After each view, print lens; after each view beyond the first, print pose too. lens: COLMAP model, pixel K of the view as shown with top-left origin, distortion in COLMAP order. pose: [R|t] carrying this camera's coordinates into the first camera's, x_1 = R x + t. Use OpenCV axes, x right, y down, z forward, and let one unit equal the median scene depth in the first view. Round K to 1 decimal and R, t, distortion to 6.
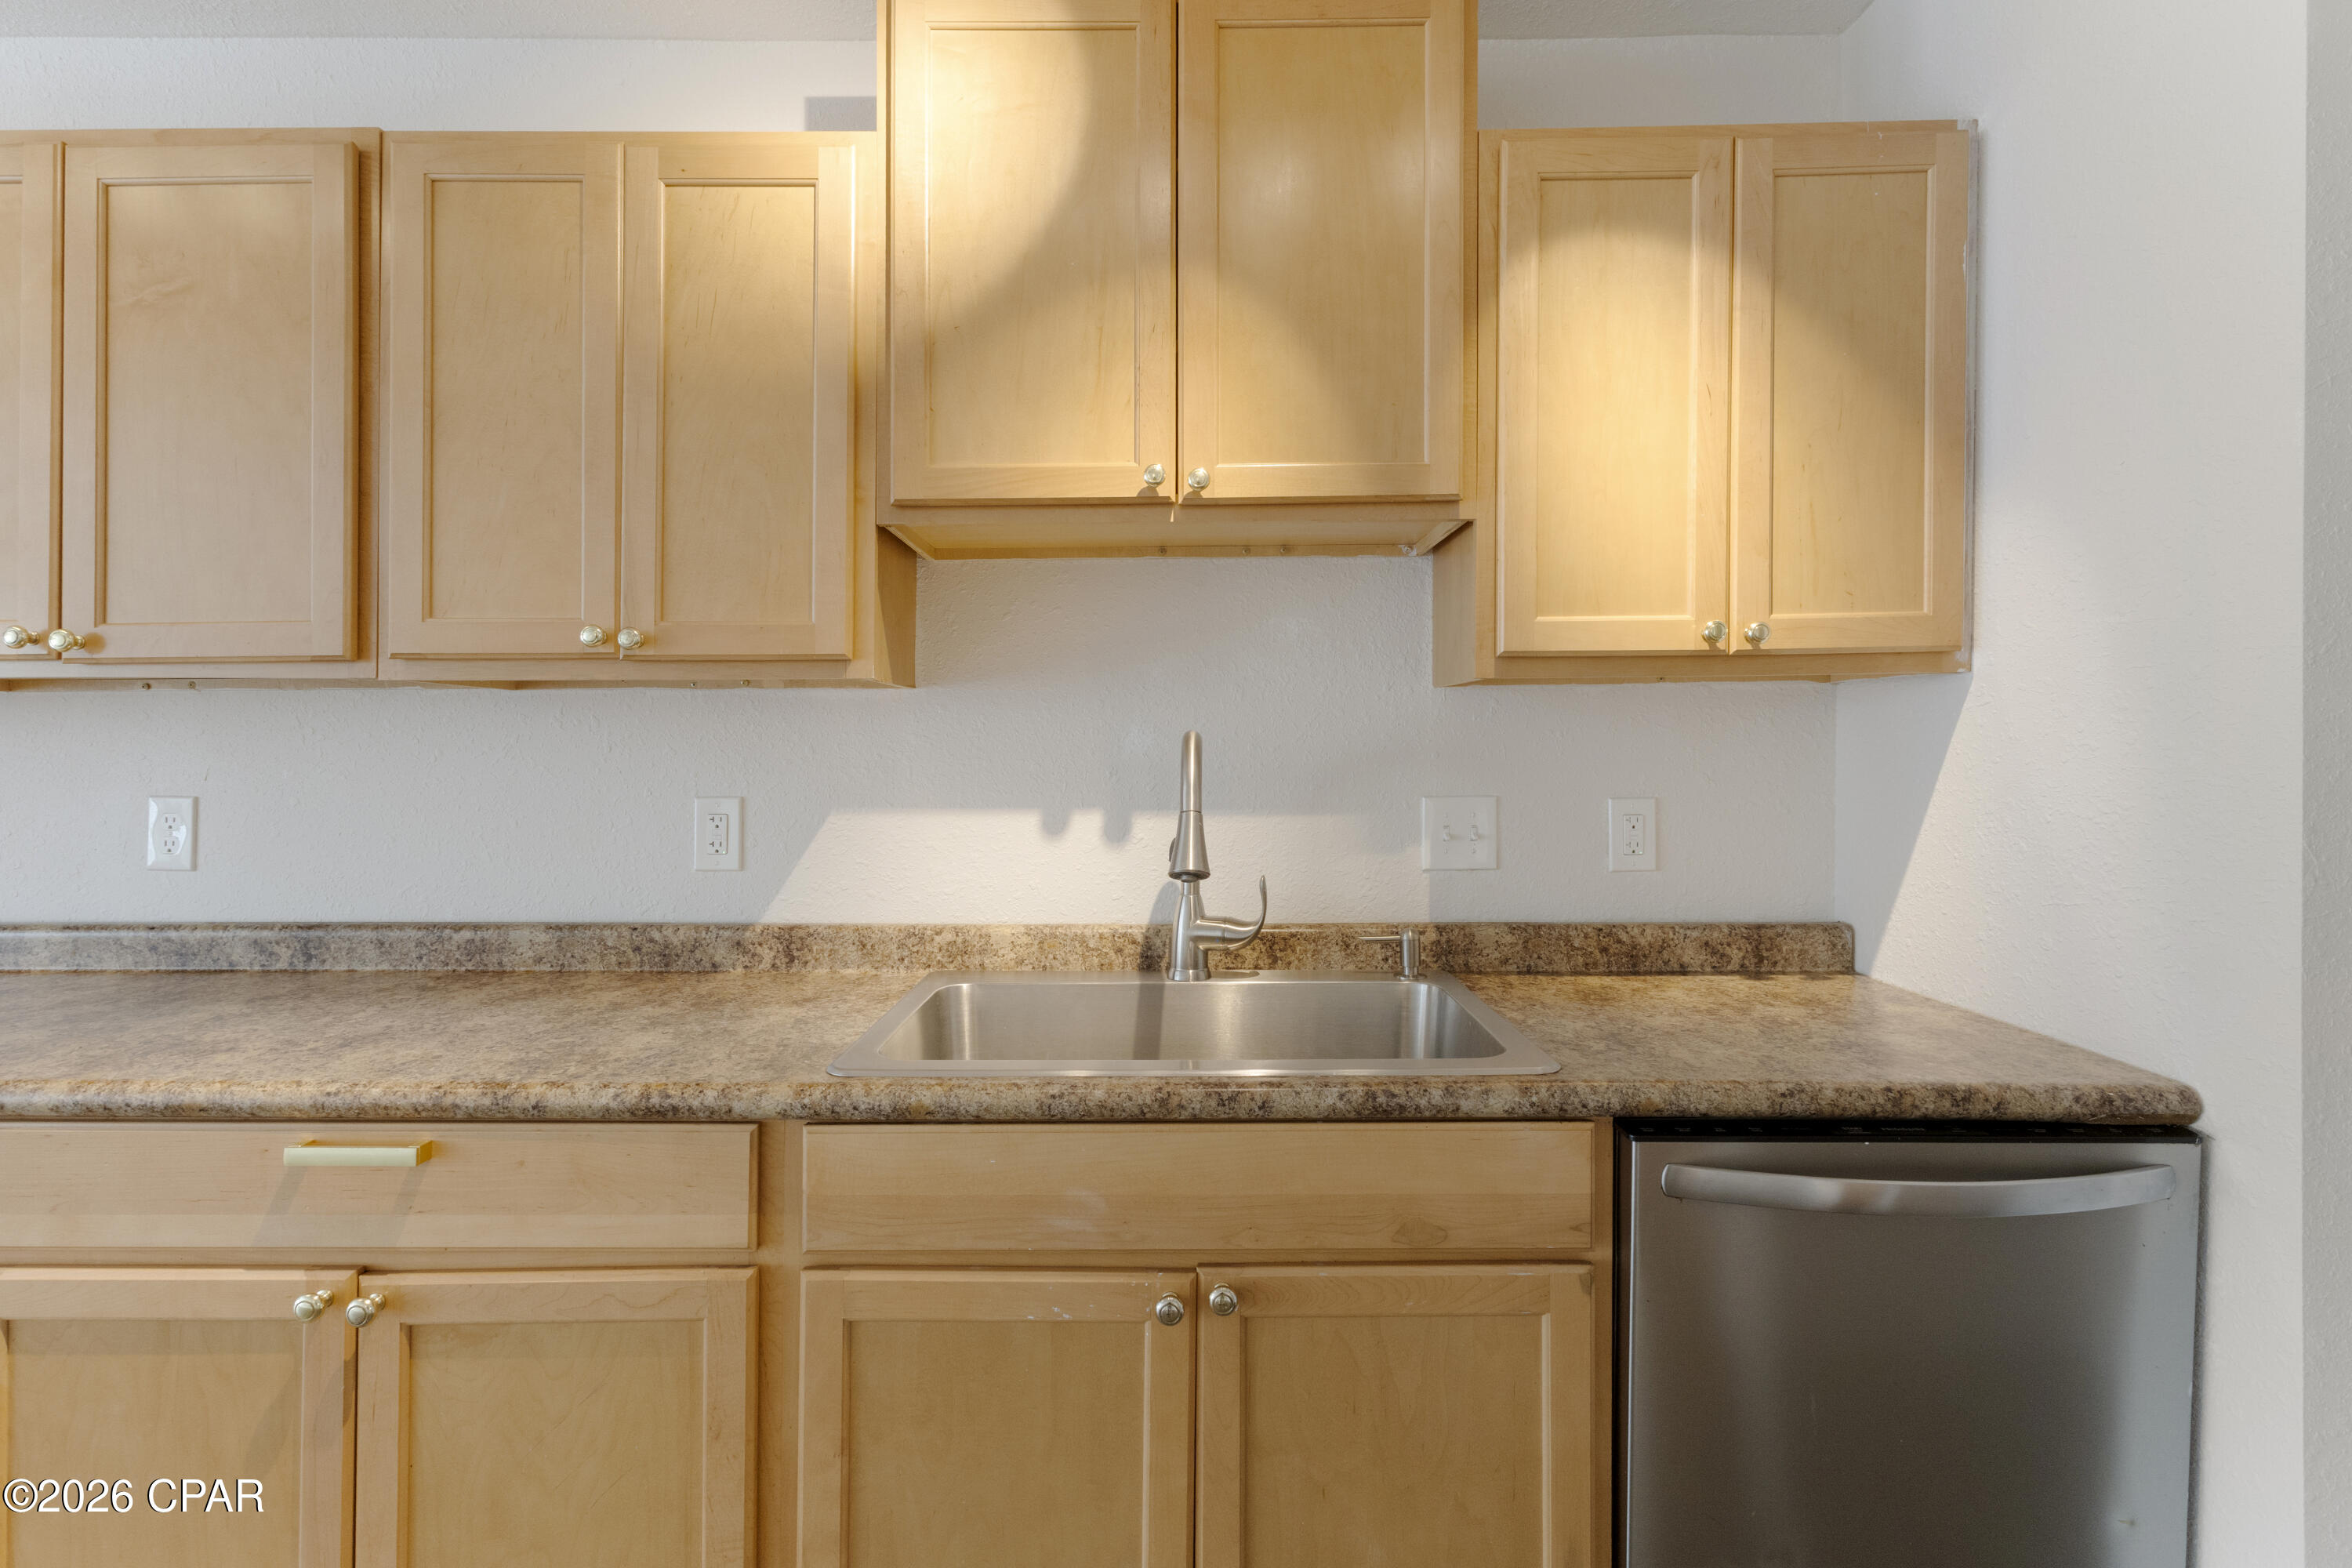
lens RADIAL K [[1086.5, 0, 1176.0], [0, 1086.5, 784.0], [0, 0, 1]] dist [0.002292, 0.000104]
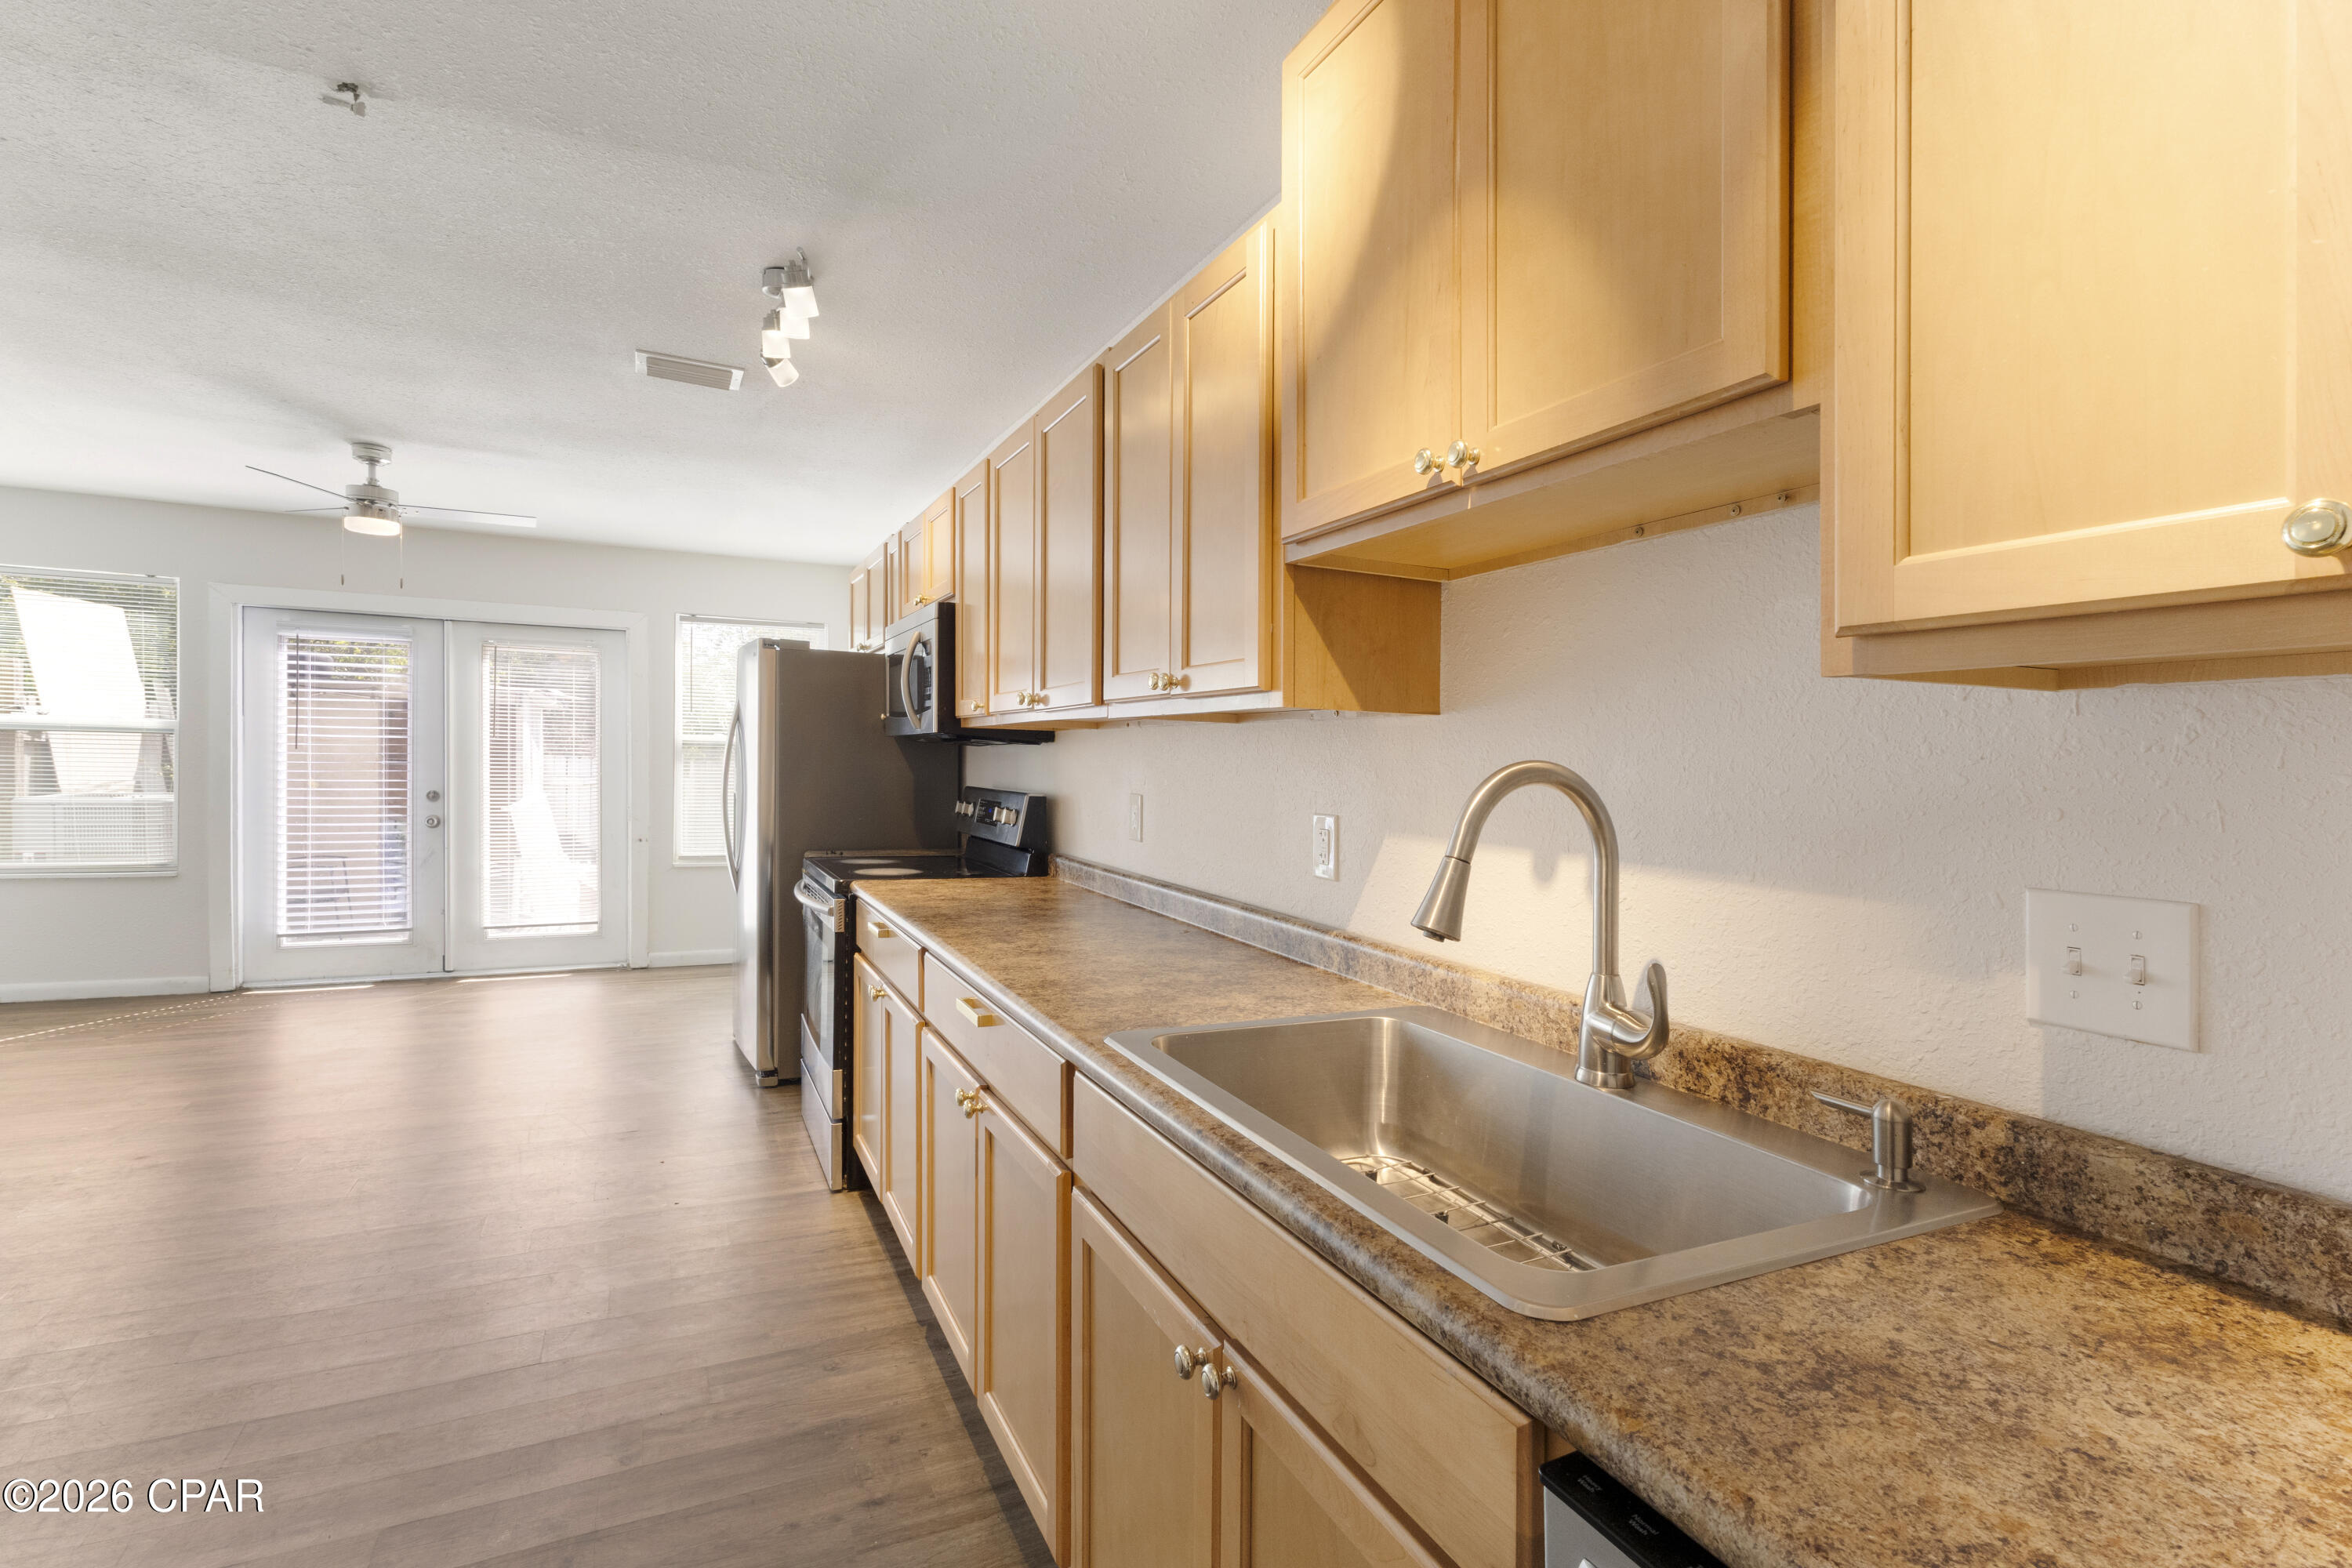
lens RADIAL K [[1093.2, 0, 1182.6], [0, 1093.2, 793.6], [0, 0, 1]] dist [0.002422, 0.000672]
pose [[0.430812, 0.040763, -0.901520, 0.632114], [-0.058638, 0.998133, 0.017109, -0.023349], [0.900534, 0.045492, 0.432398, 0.422542]]
